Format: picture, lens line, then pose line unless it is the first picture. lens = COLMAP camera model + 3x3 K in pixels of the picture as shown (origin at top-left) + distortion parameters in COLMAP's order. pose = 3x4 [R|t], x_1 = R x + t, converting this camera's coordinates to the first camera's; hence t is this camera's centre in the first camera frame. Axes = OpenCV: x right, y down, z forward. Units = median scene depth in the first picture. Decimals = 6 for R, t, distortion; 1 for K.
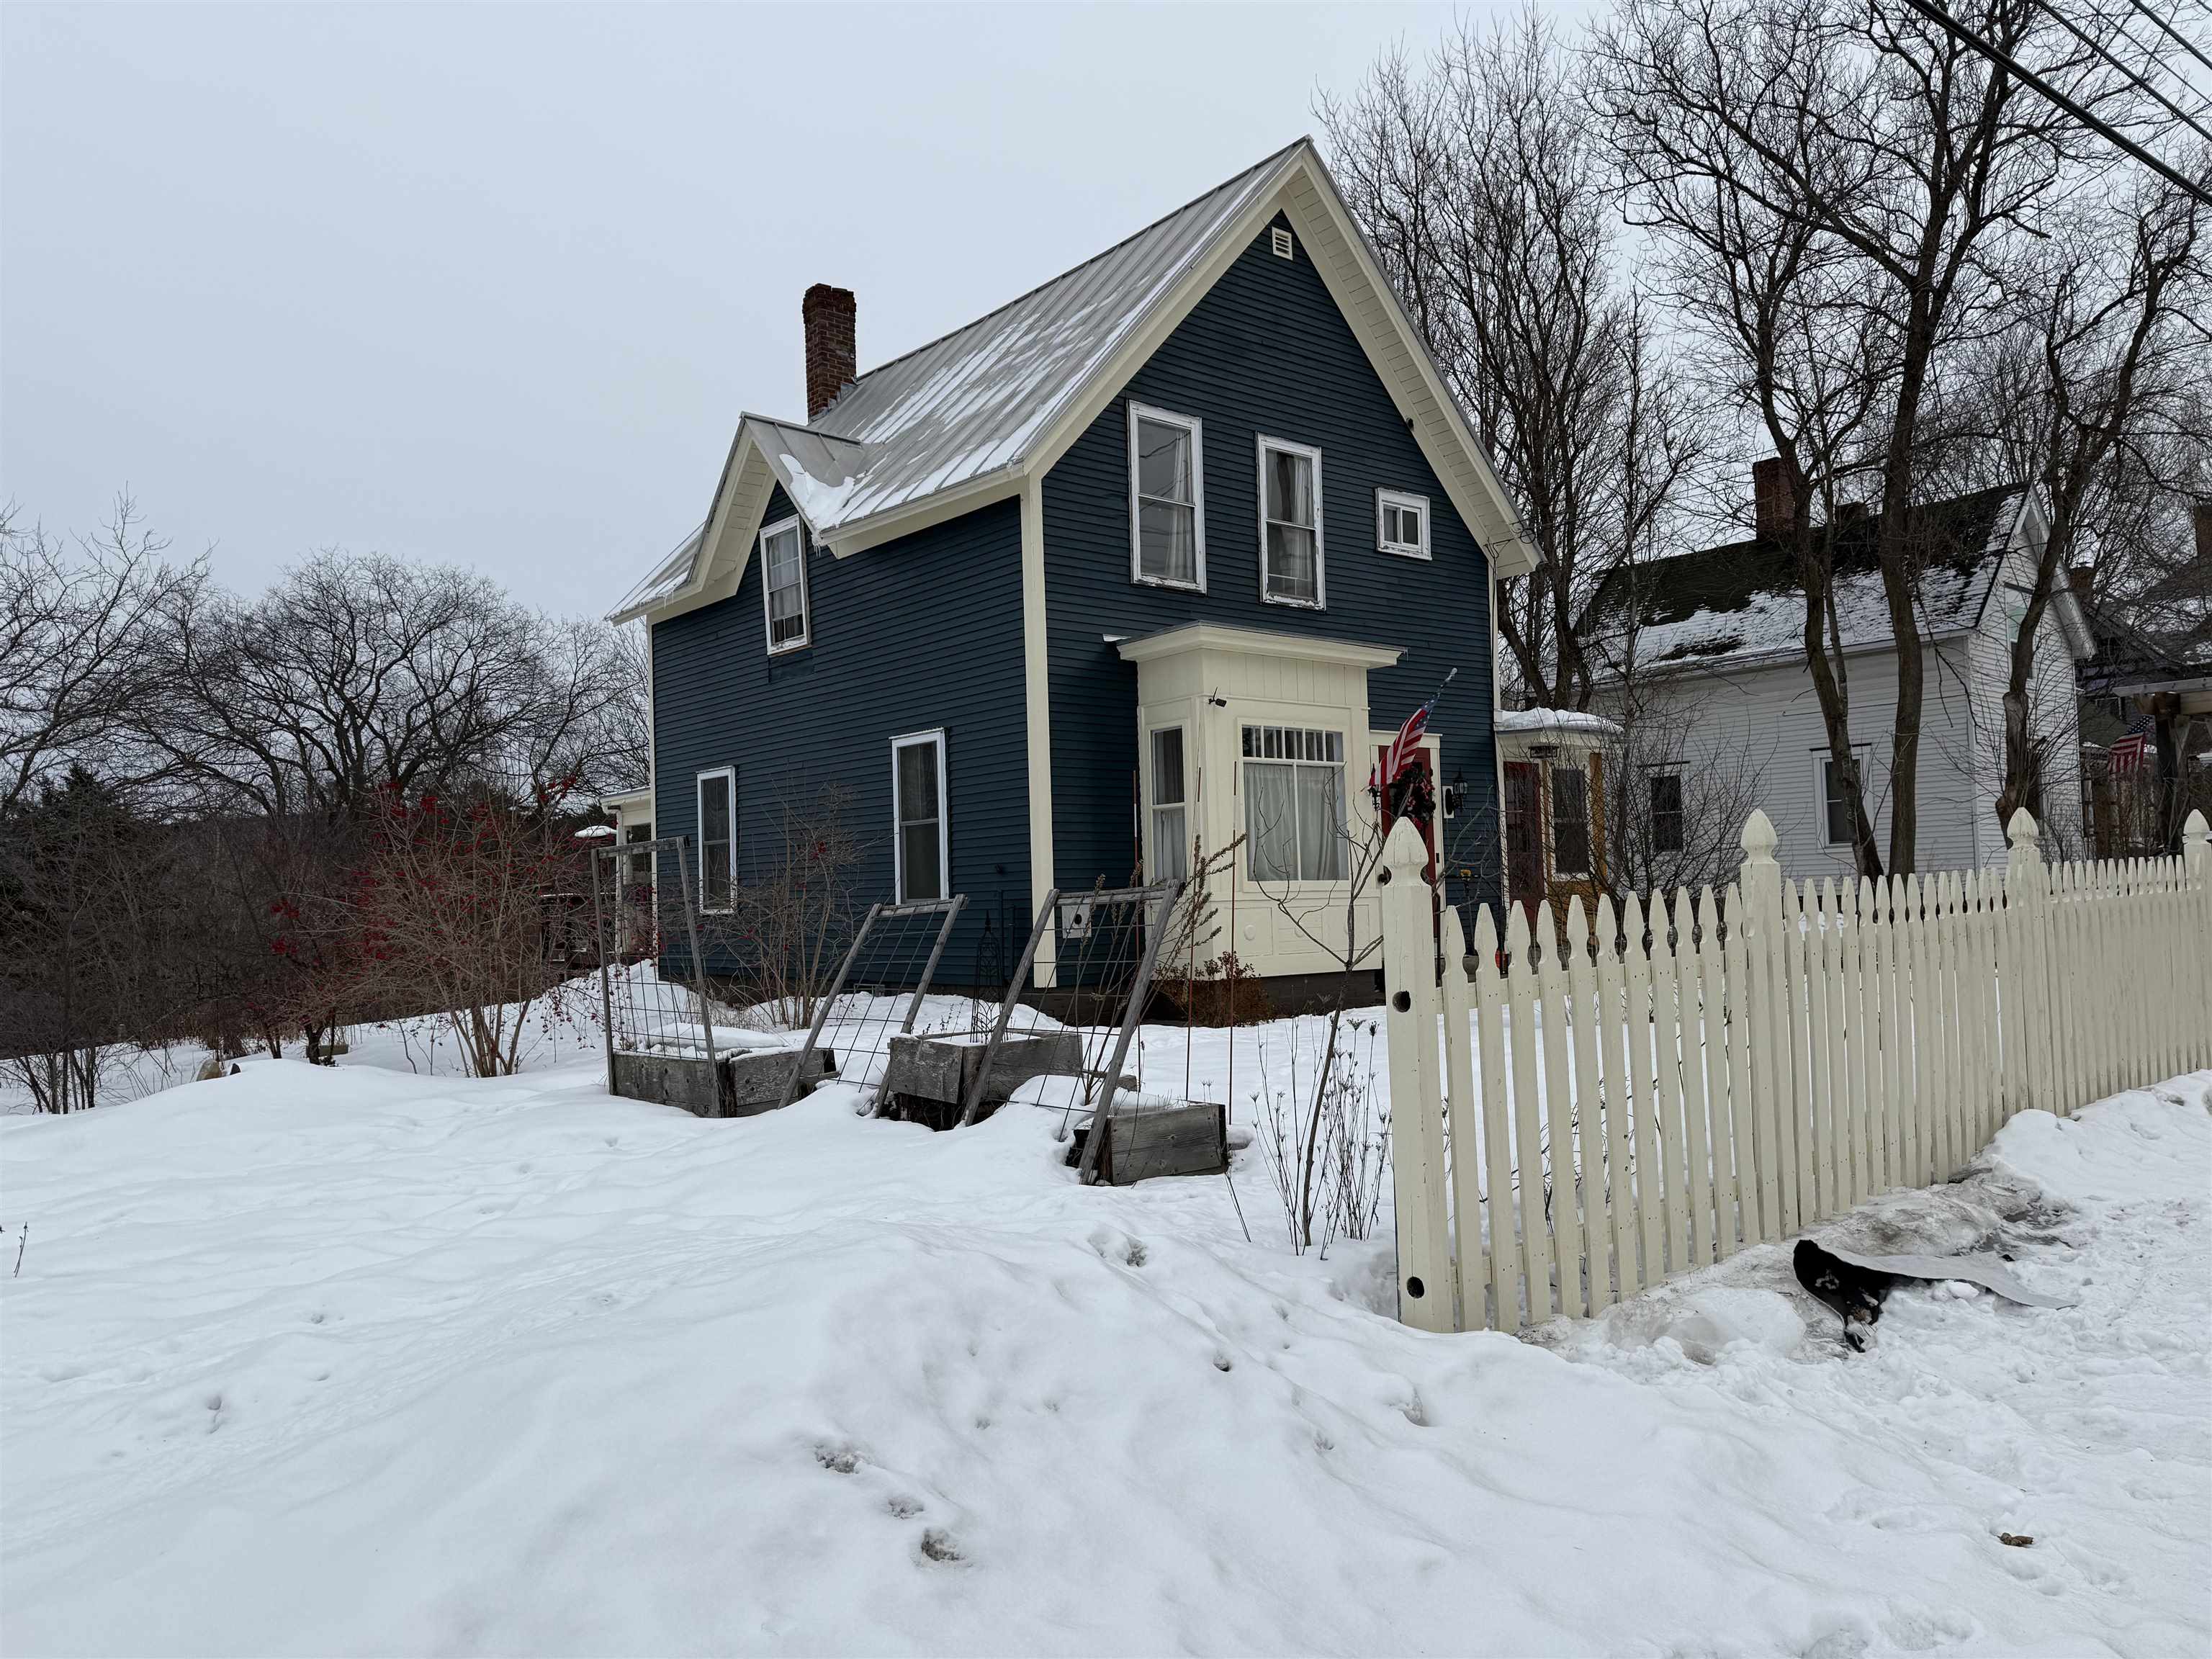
lens RADIAL K [[1572.7, 0, 1112.7], [0, 1572.7, 861.0], [0, 0, 1]] dist [0.030940, -0.036723]
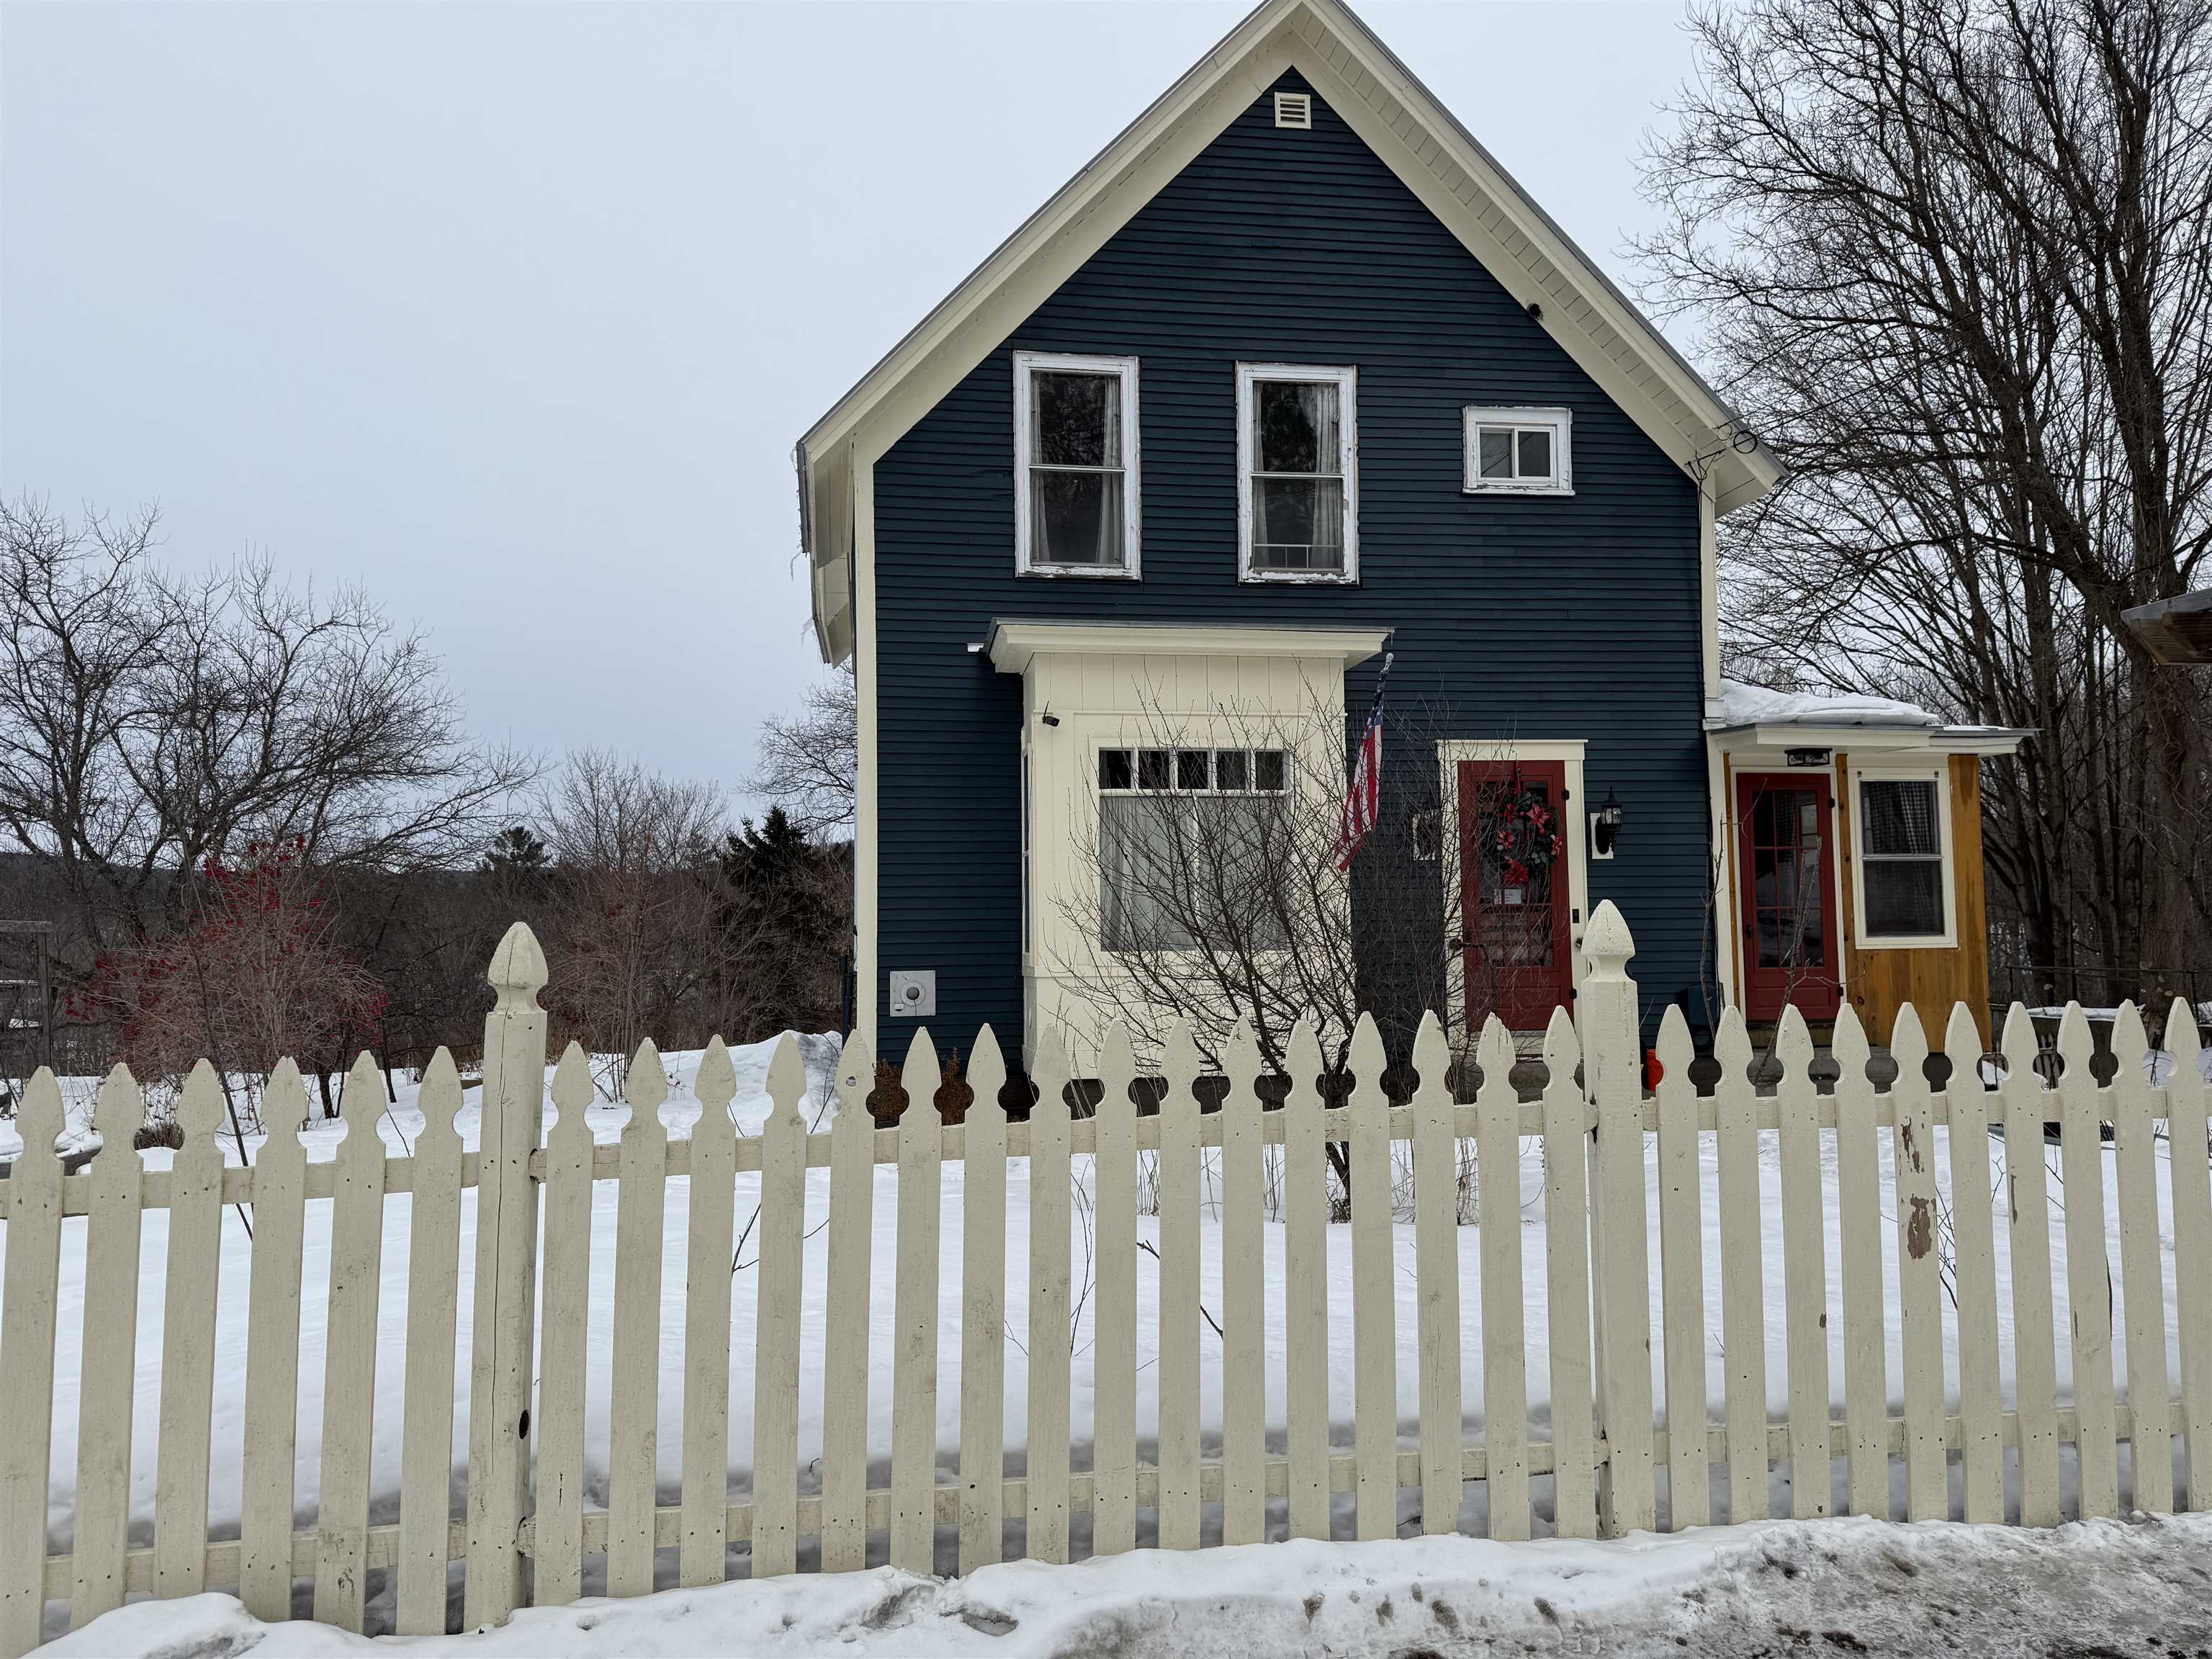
lens RADIAL K [[1572.7, 0, 1108.2], [0, 1572.7, 846.5], [0, 0, 1]] dist [0.030940, -0.036723]
pose [[0.847547, -0.010738, -0.530611, 0.440511], [0.000426, 0.999809, -0.019552, -0.020714], [0.530720, 0.016345, 0.847390, 0.316972]]
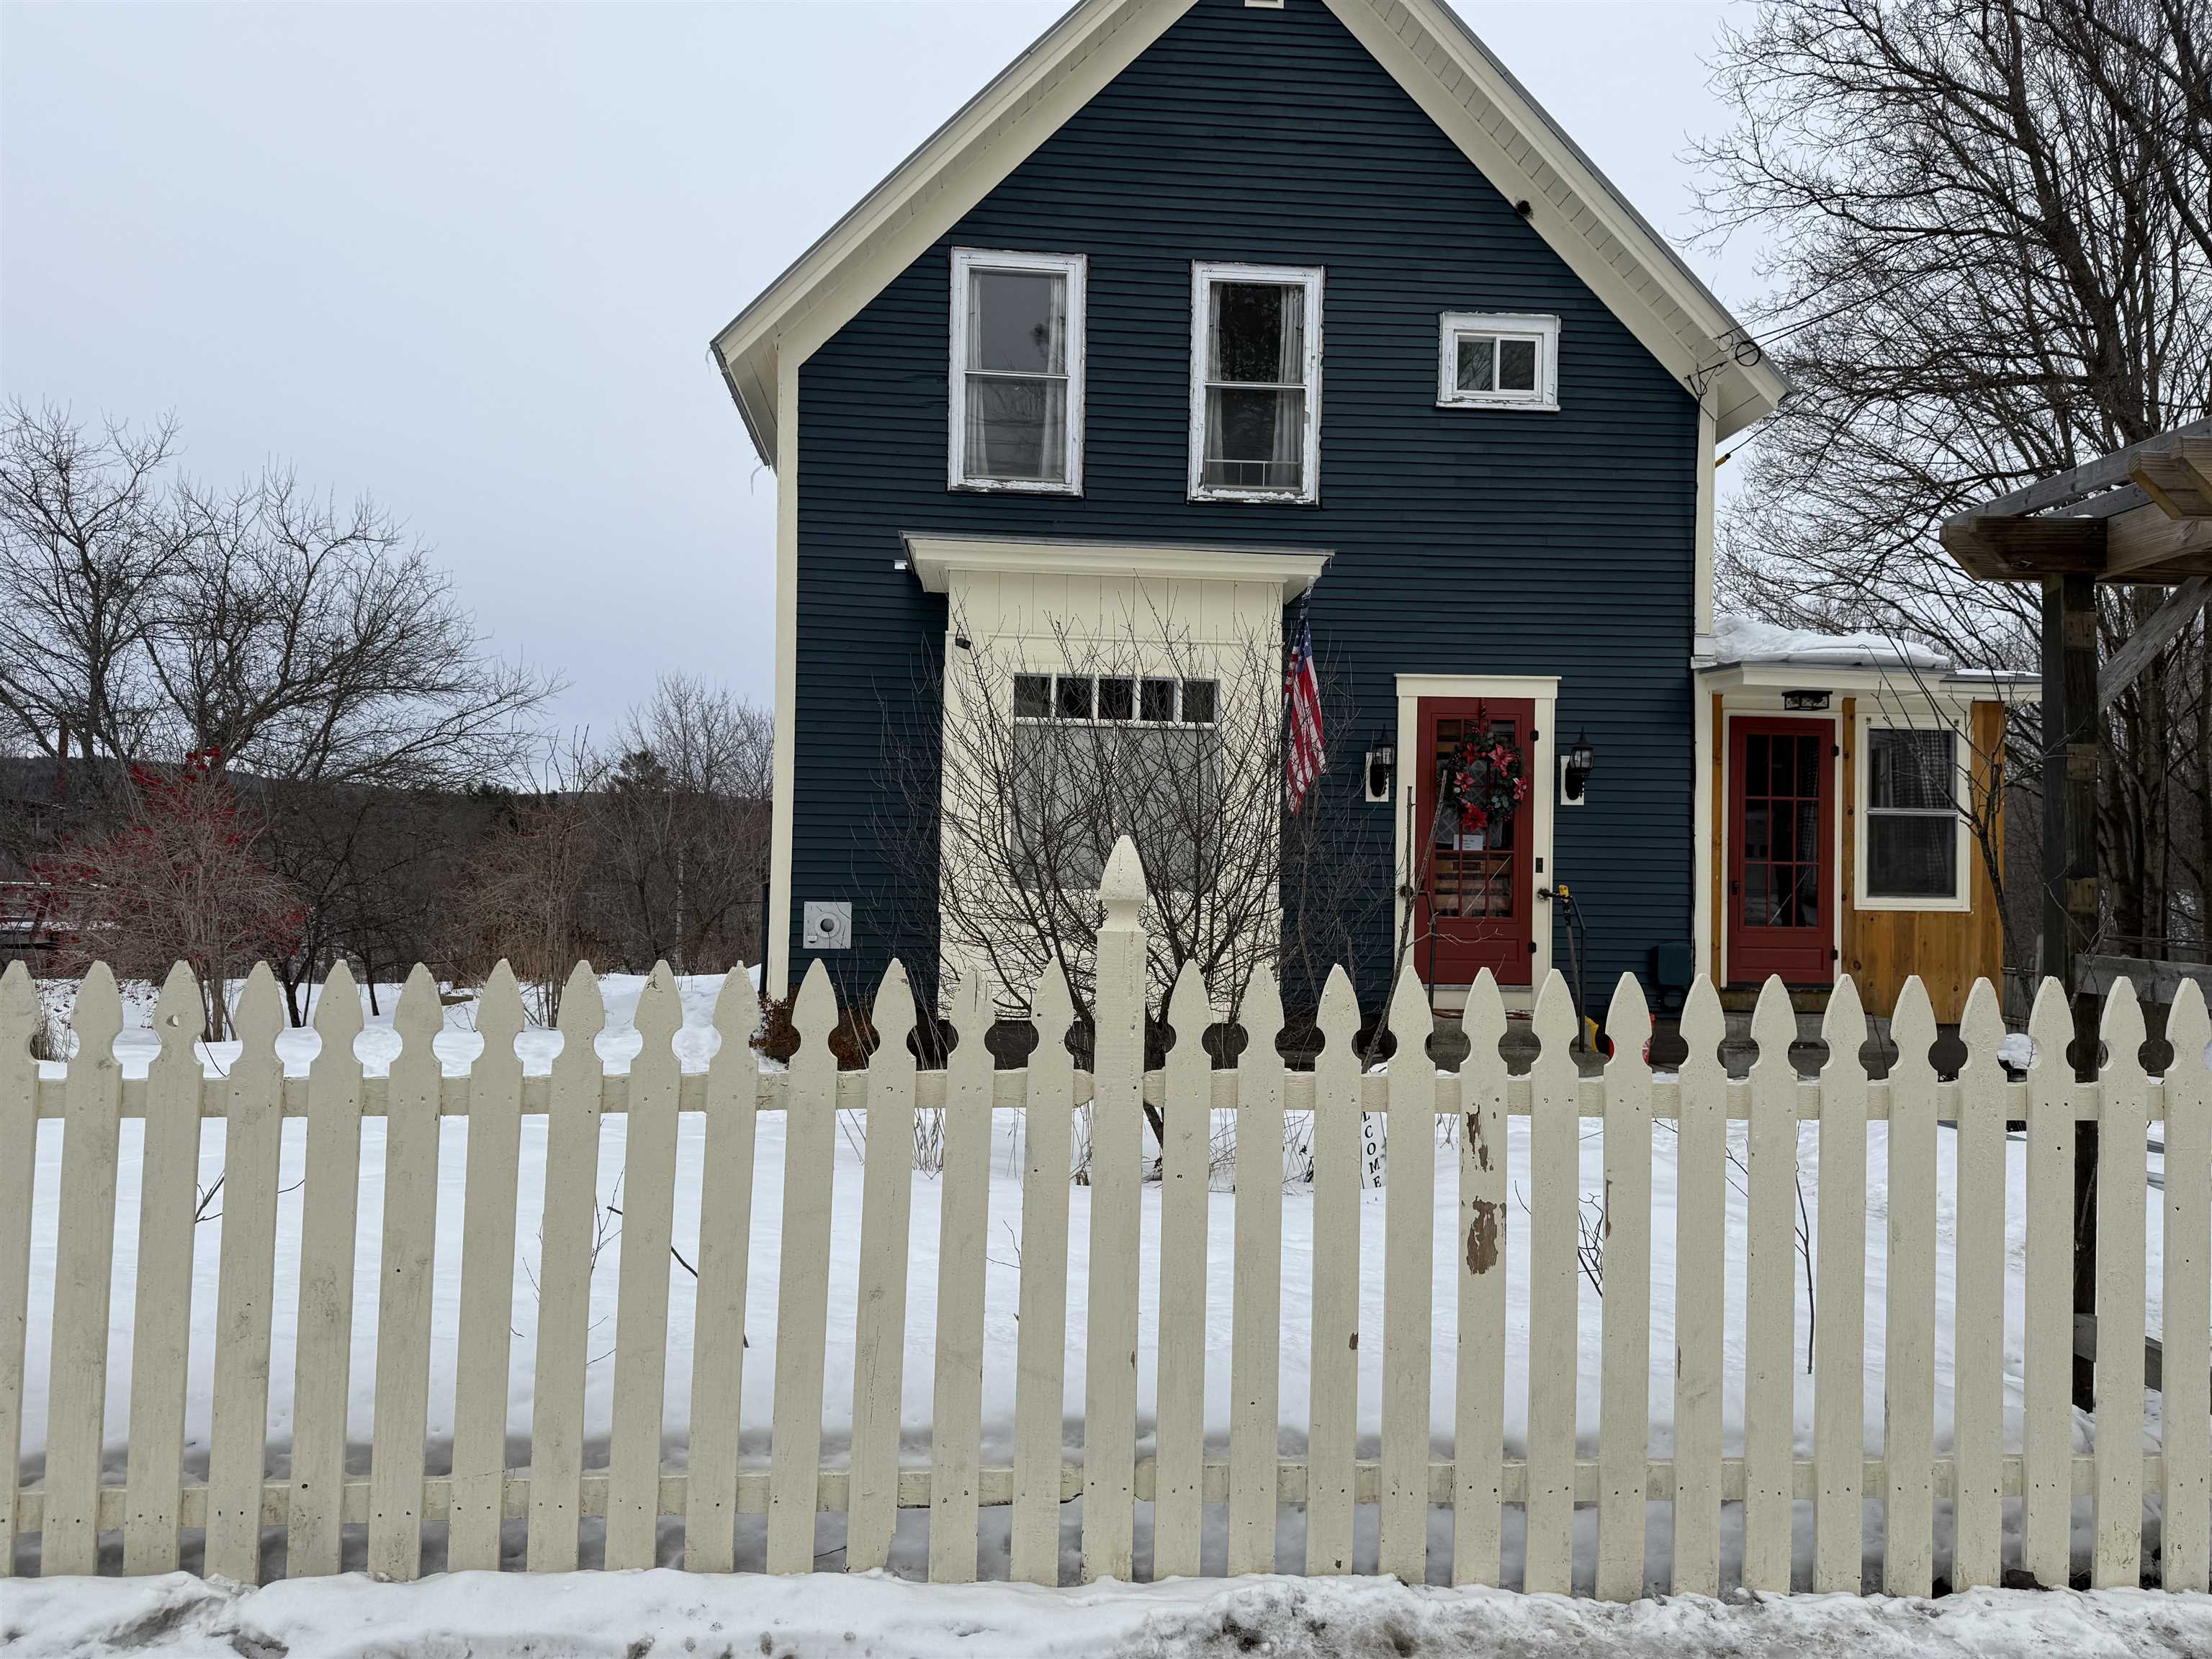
lens RADIAL K [[1572.7, 0, 1108.8], [0, 1572.7, 853.1], [0, 0, 1]] dist [0.030940, -0.036723]
pose [[0.806398, 0.037051, -0.590212, 0.491252], [-0.027783, 0.999307, 0.024772, -0.019579], [0.590721, -0.003578, 0.806868, 0.393430]]
